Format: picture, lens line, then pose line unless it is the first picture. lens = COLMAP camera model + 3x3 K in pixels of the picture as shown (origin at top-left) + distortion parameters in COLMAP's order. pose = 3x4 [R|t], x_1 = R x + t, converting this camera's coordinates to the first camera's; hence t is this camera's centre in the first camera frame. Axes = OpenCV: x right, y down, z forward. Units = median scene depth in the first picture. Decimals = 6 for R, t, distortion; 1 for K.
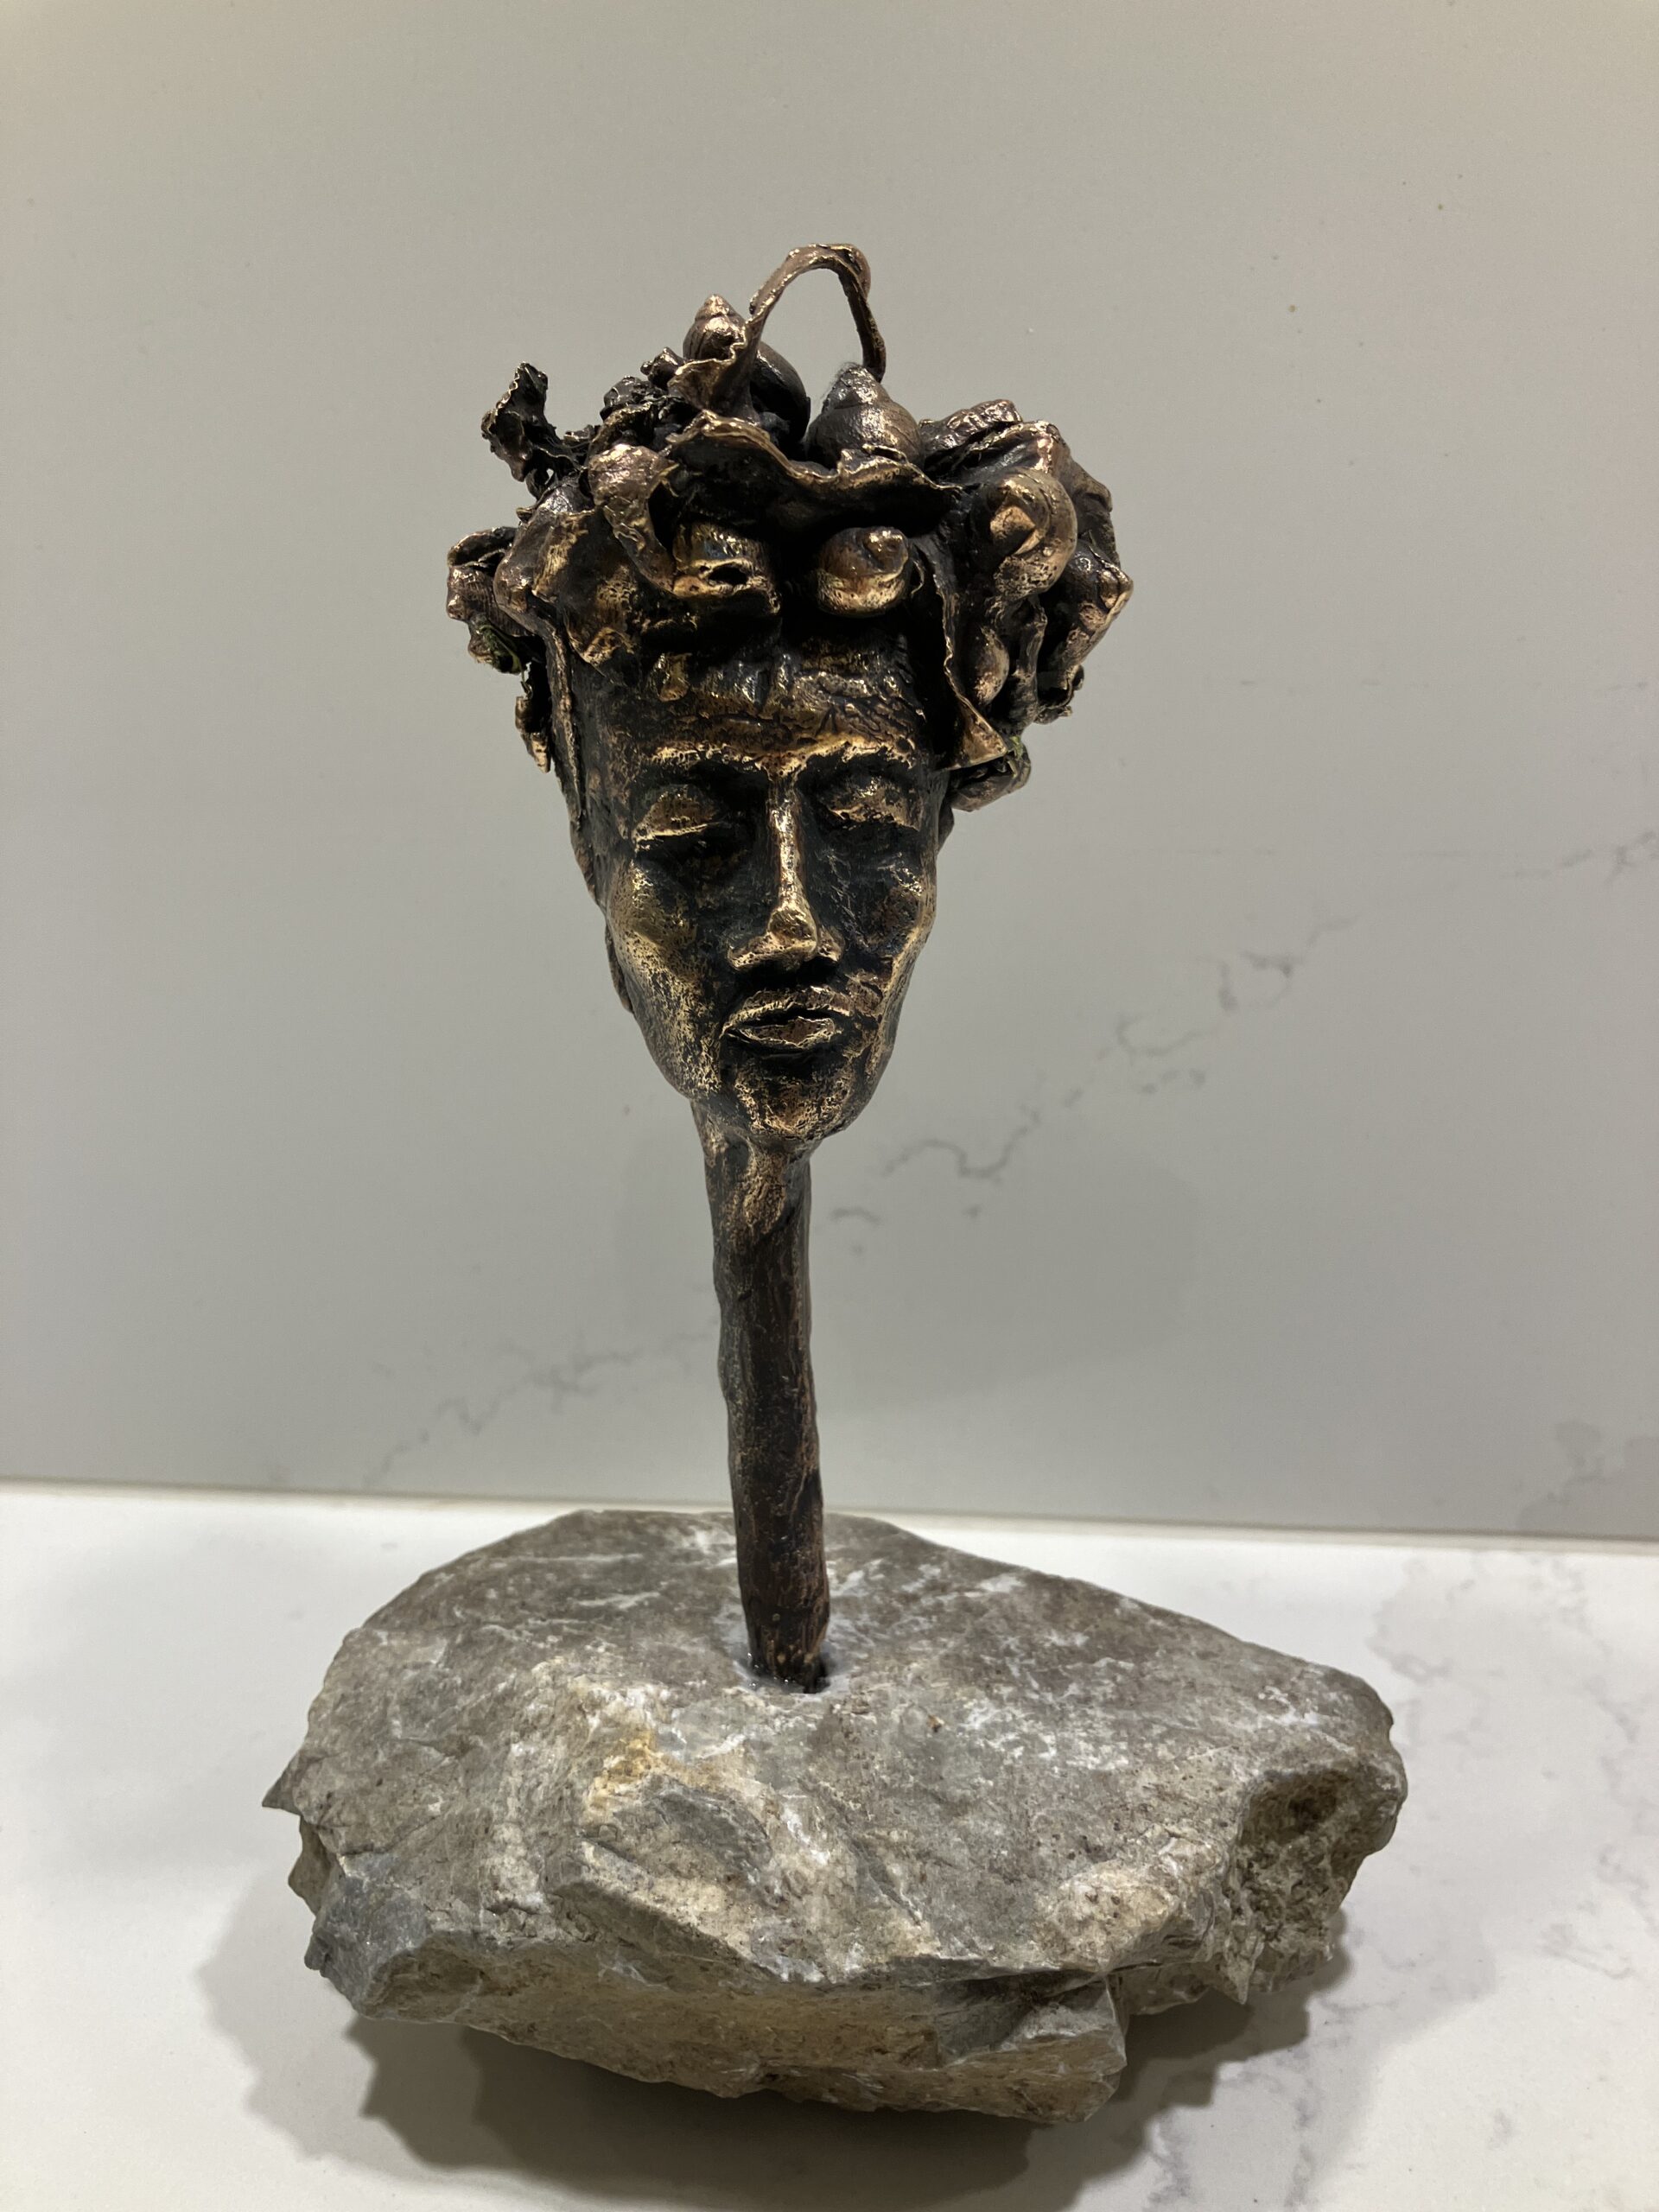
lens RADIAL K [[1869.5, 0, 831.2], [0, 1869.5, 1067.0], [0, 0, 1]] dist [-0.008770, -0.005212]
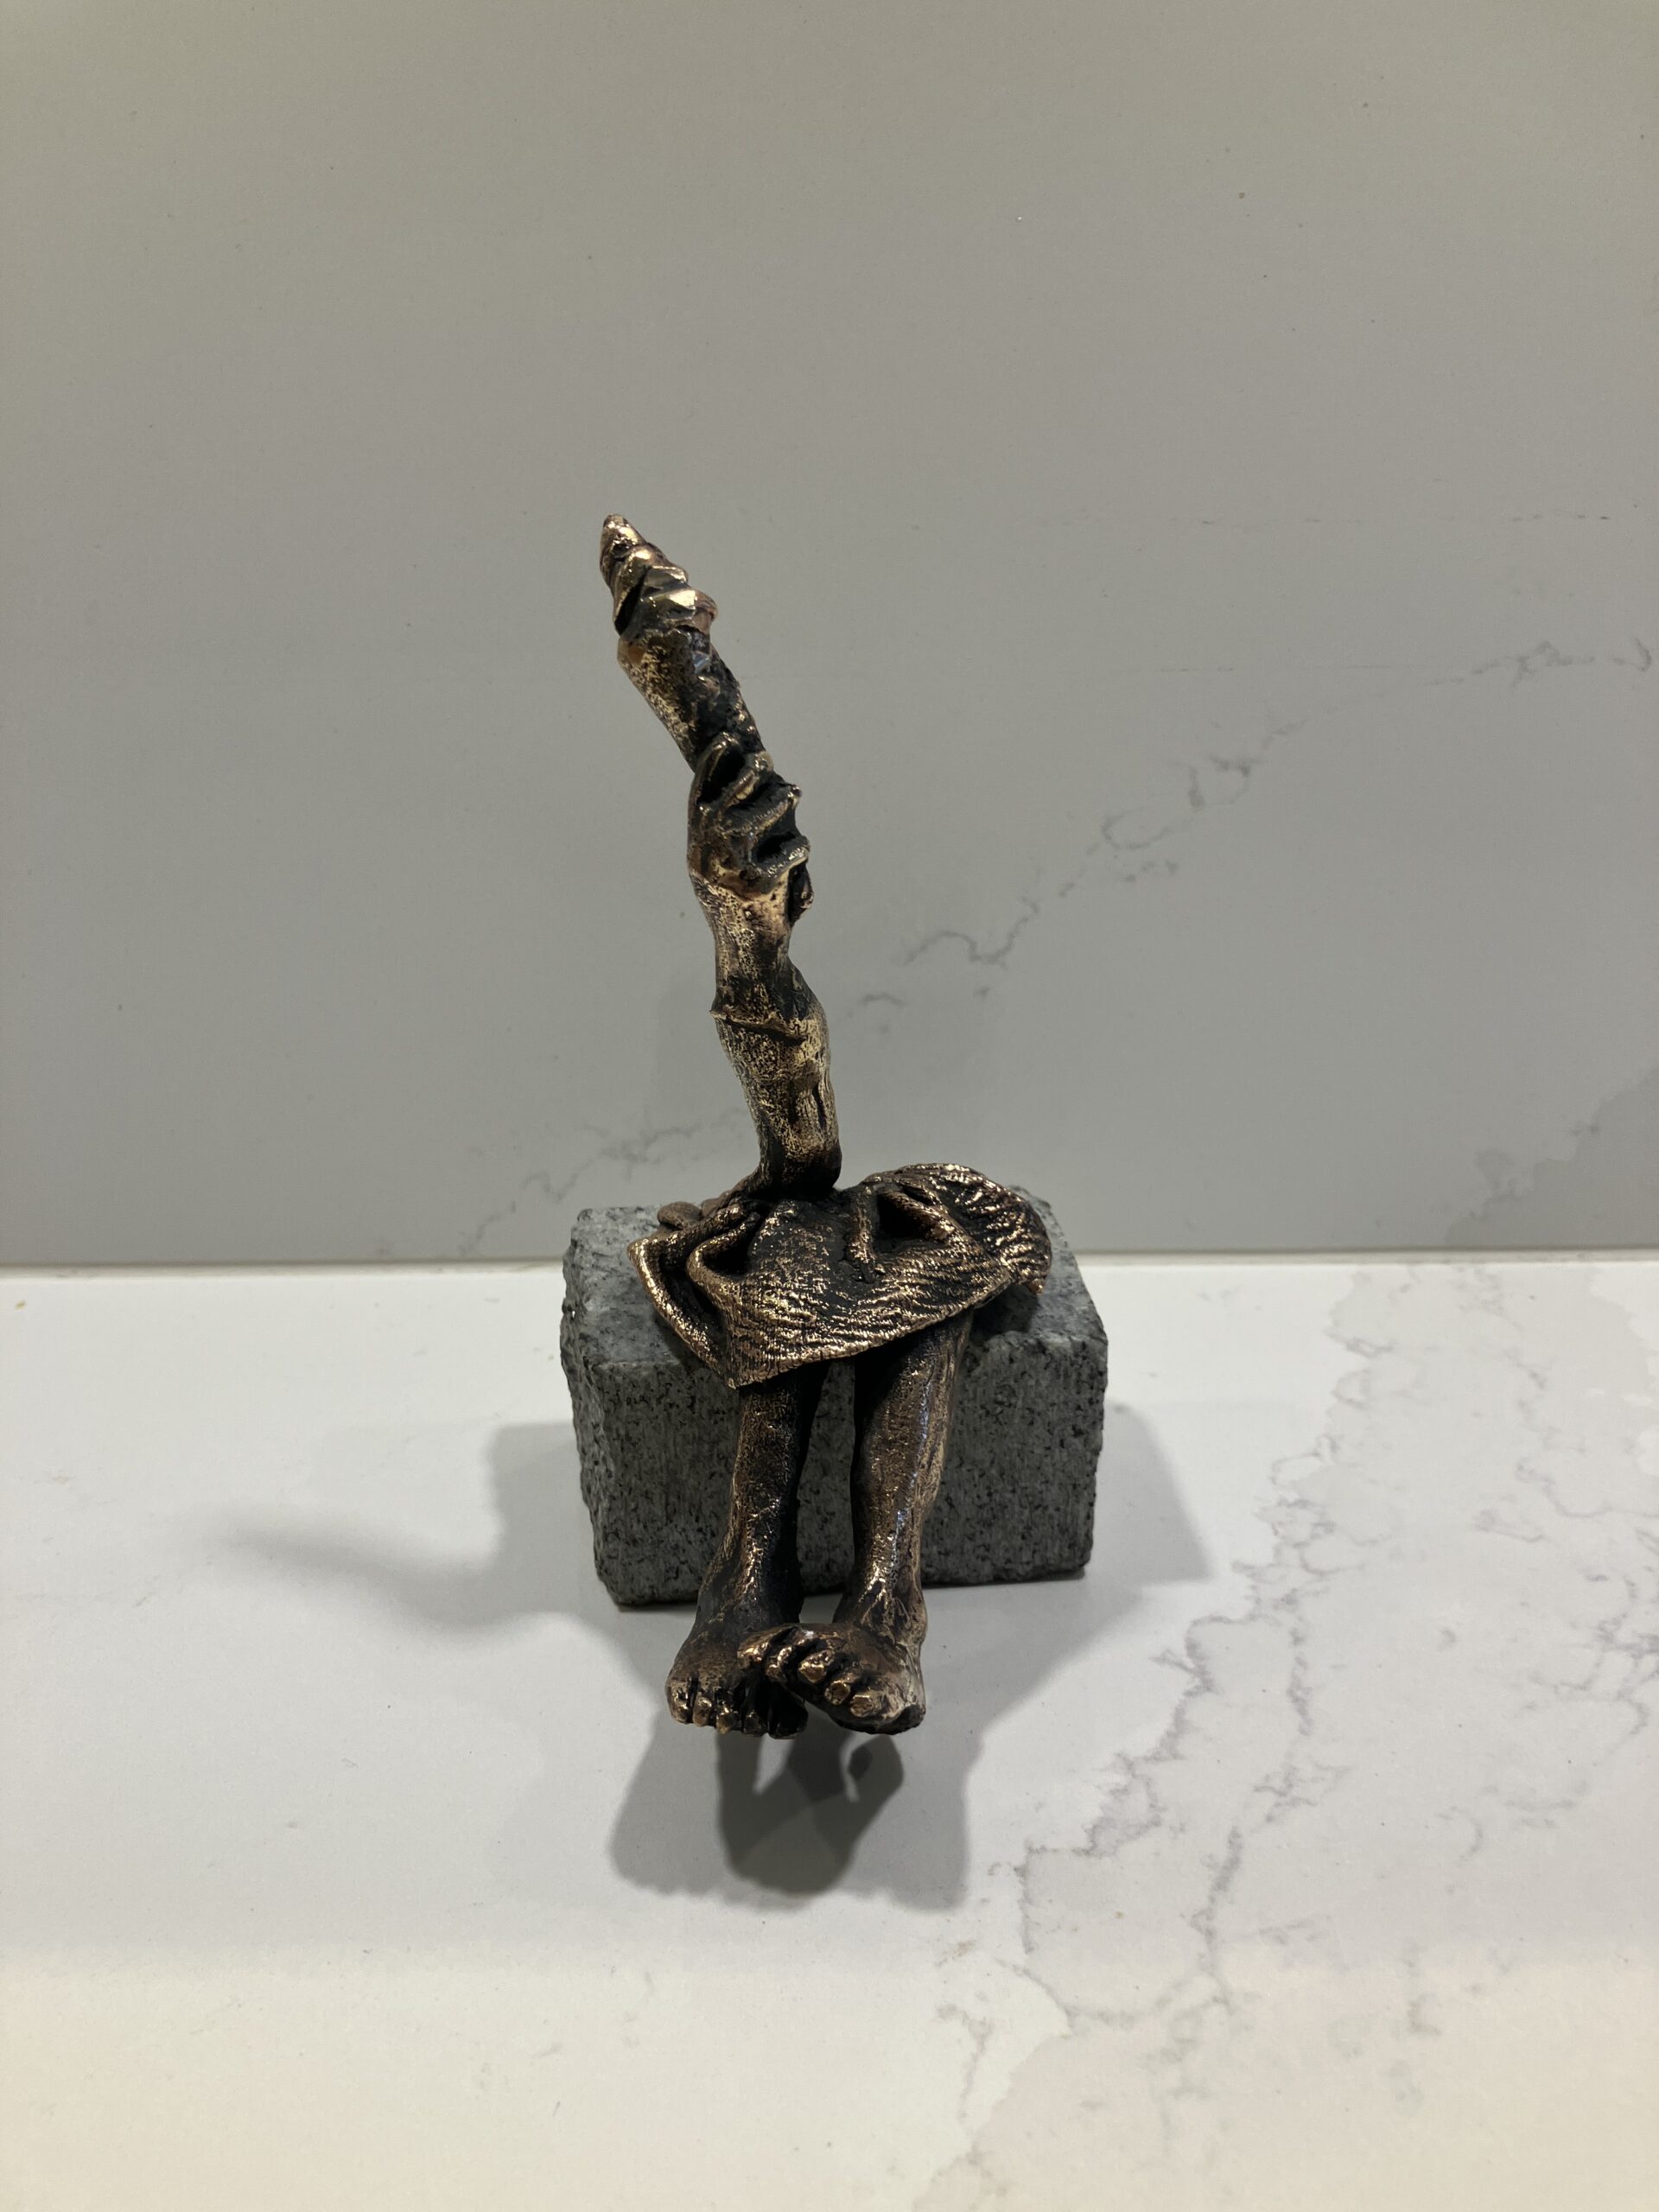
lens RADIAL K [[1869.5, 0, 840.1], [0, 1869.5, 1082.9], [0, 0, 1]] dist [-0.008770, -0.005212]
pose [[0.998085, -0.039115, 0.047924, -0.075293], [0.036003, 0.997289, 0.064173, 0.059153], [-0.050305, -0.062325, 0.996787, -0.172627]]
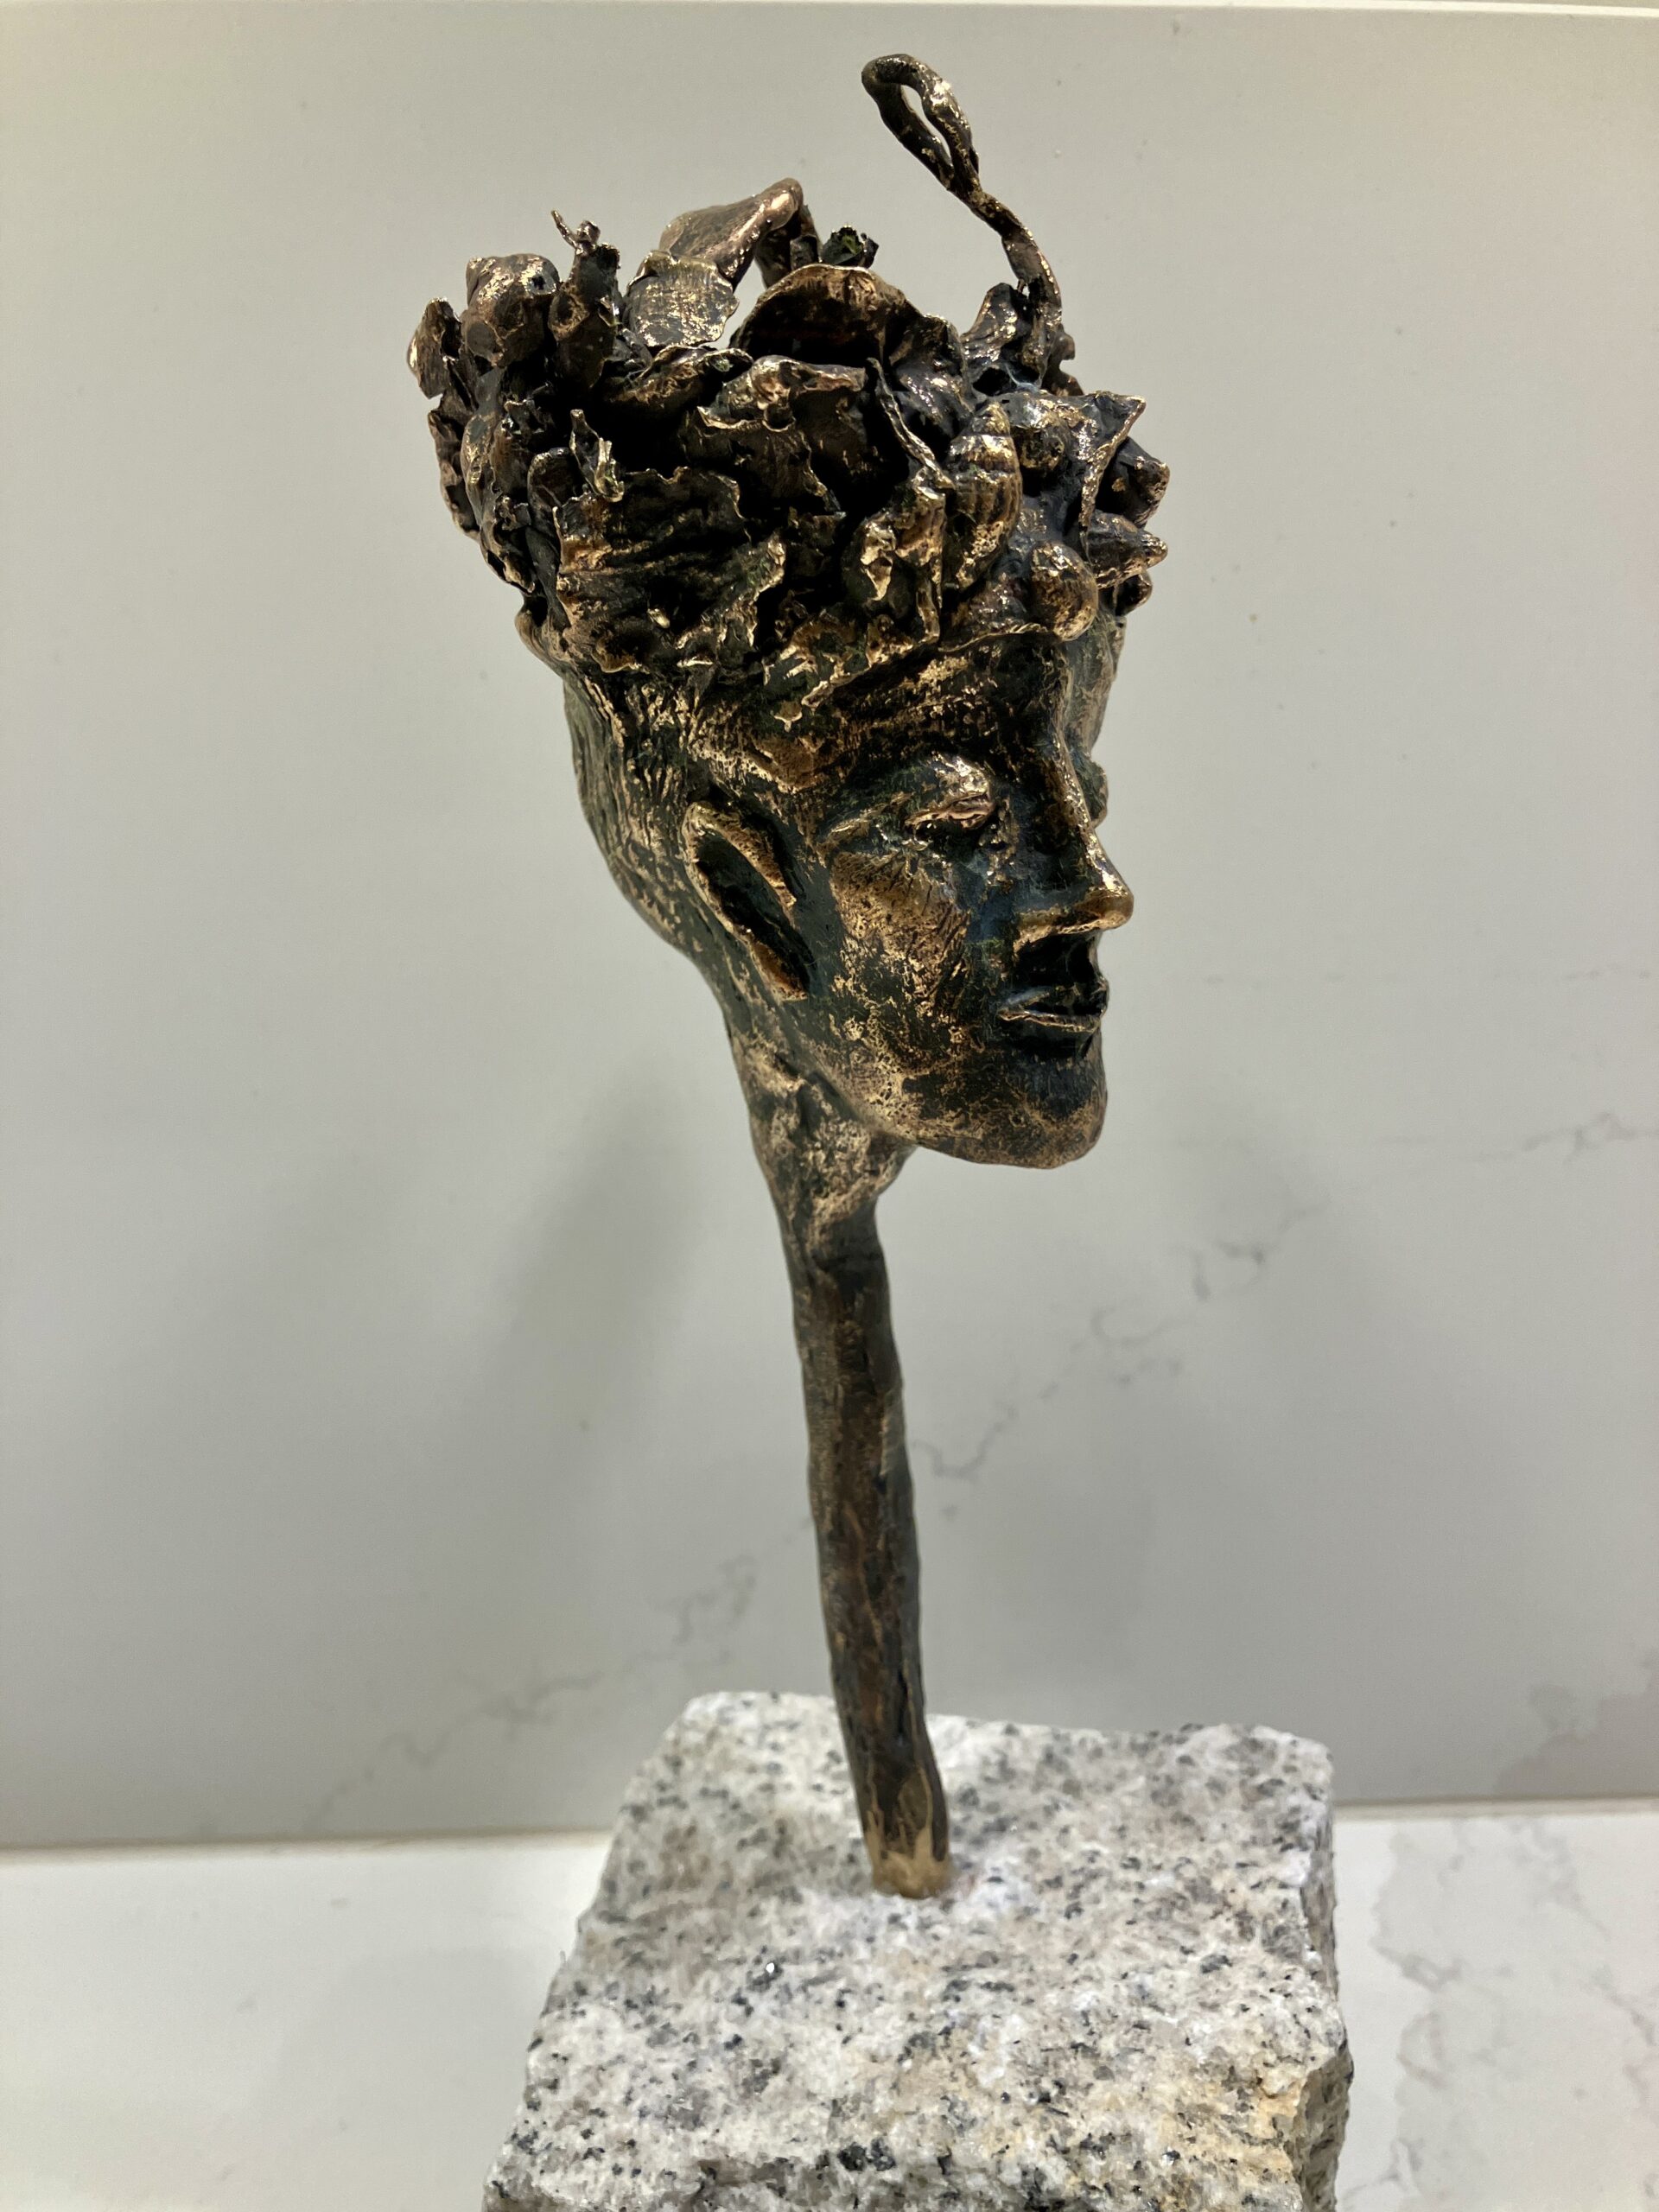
lens RADIAL K [[1869.5, 0, 833.4], [0, 1869.5, 1069.6], [0, 0, 1]] dist [-0.008770, -0.005212]
pose [[0.992970, -0.032451, 0.113833, -0.090264], [0.037046, 0.998572, -0.038486, -0.122413], [-0.112421, 0.042432, 0.992754, 0.038392]]
